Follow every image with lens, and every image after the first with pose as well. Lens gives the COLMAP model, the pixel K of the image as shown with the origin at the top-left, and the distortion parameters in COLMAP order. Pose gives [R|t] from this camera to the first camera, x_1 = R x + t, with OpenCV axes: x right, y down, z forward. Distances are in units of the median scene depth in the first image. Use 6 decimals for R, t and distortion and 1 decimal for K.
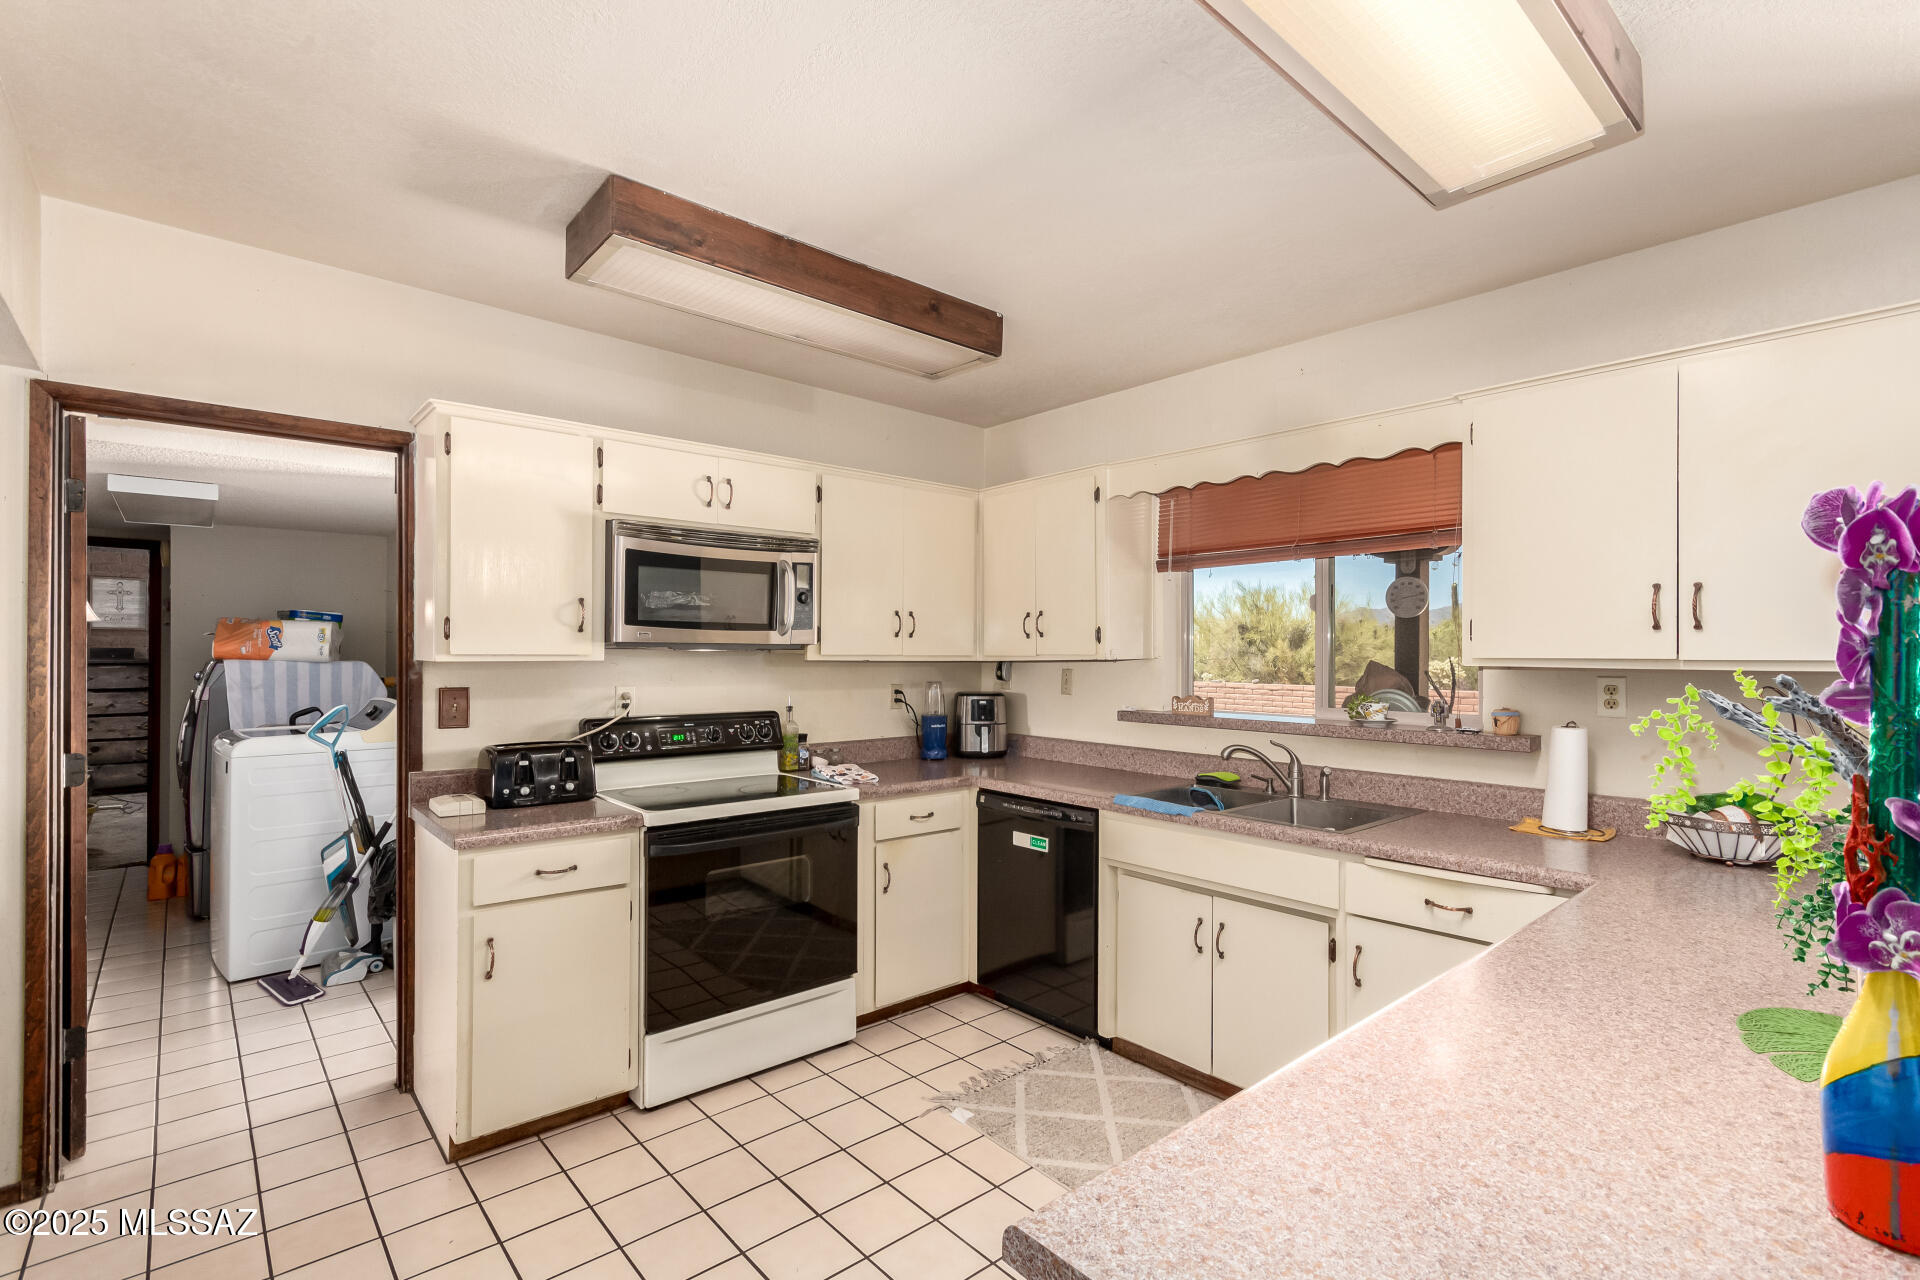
lens RADIAL K [[879.4, 0, 962.3], [0, 879.4, 650.5], [0, 0, 1]] dist [0.010937, -0.001419]
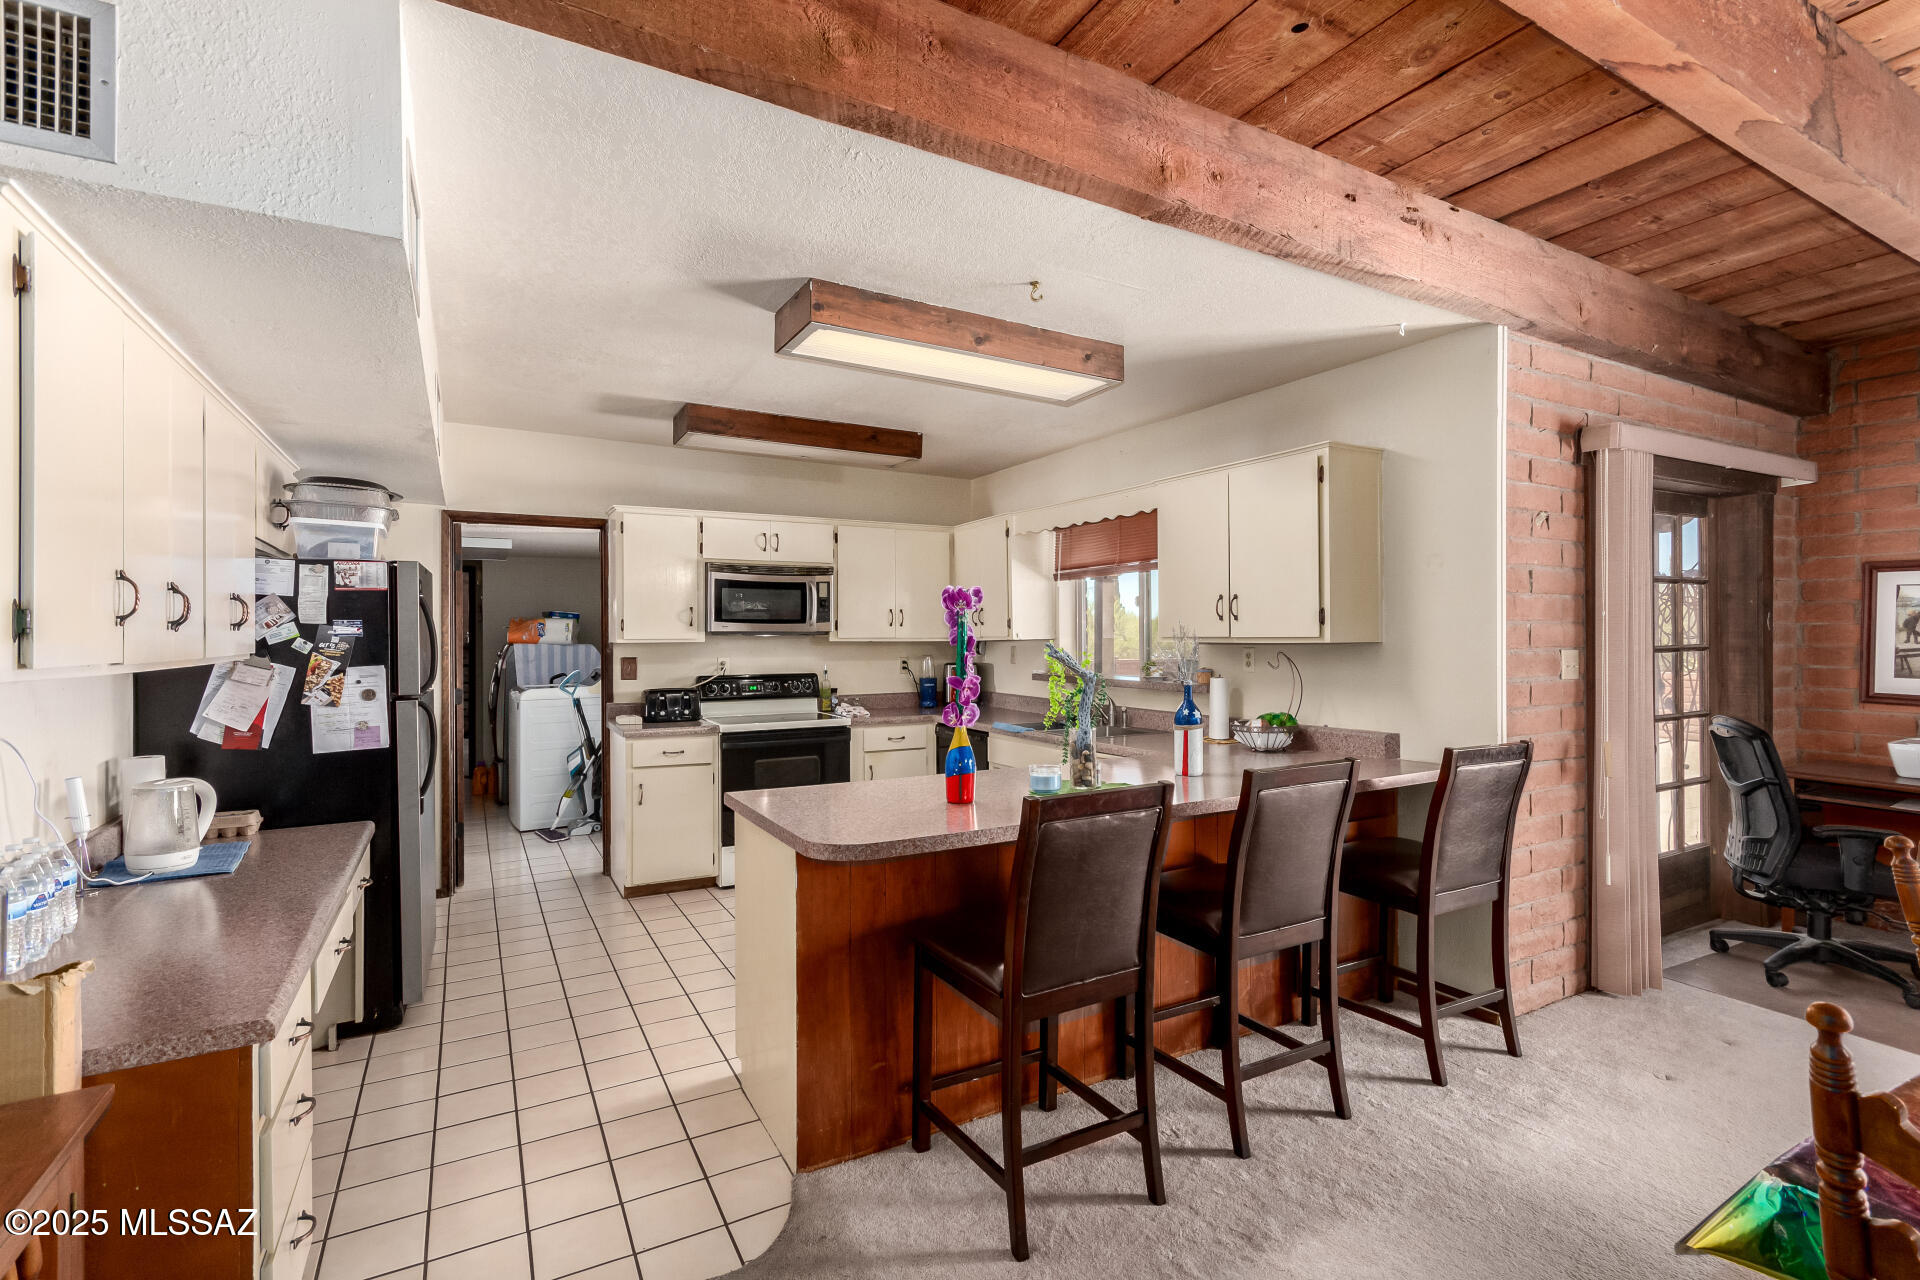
lens RADIAL K [[879.4, 0, 958.9], [0, 879.4, 635.7], [0, 0, 1]] dist [0.010937, -0.001419]
pose [[0.977155, -0.007027, -0.212414, 0.417133], [0.007333, 0.999973, 0.000650, 0.001475], [0.212404, -0.002193, 0.977180, -0.552515]]
